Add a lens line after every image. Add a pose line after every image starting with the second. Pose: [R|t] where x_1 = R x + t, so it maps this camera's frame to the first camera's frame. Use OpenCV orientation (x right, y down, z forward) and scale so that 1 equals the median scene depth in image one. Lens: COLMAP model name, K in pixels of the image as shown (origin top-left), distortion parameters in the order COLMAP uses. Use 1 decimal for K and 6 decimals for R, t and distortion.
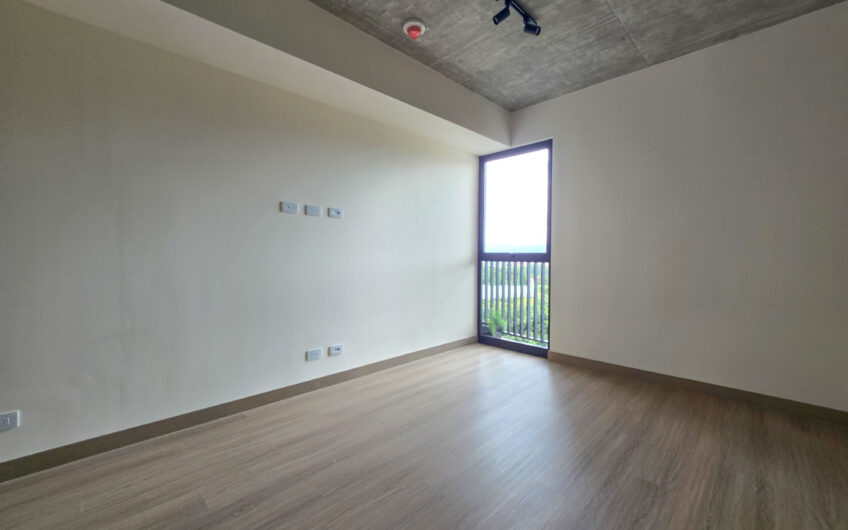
lens RADIAL K [[346.1, 0, 427.5], [0, 346.1, 267.6], [0, 0, 1]] dist [-0.004562, 0.000749]
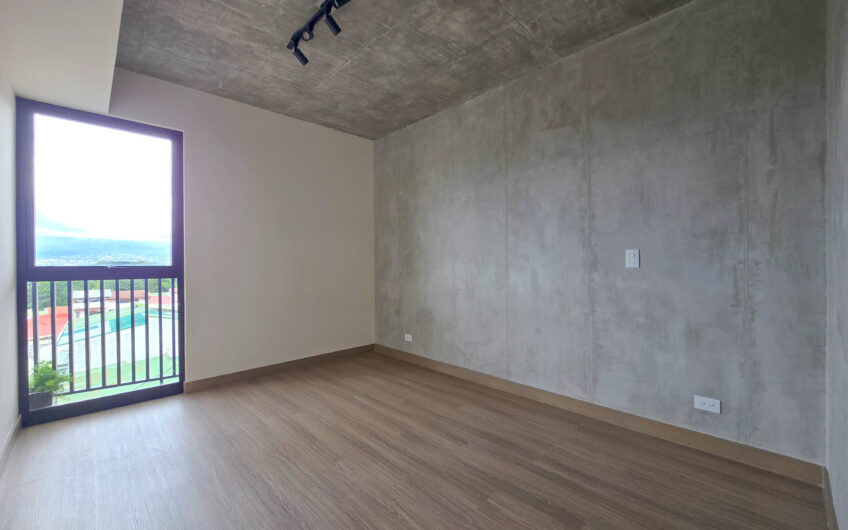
lens RADIAL K [[346.1, 0, 429.2], [0, 346.1, 272.1], [0, 0, 1]] dist [-0.004562, 0.000749]
pose [[0.011948, -0.029864, 0.999483, -0.551728], [0.041255, 0.998718, 0.029348, -0.032897], [-0.999077, 0.040883, 0.013165, 0.444617]]
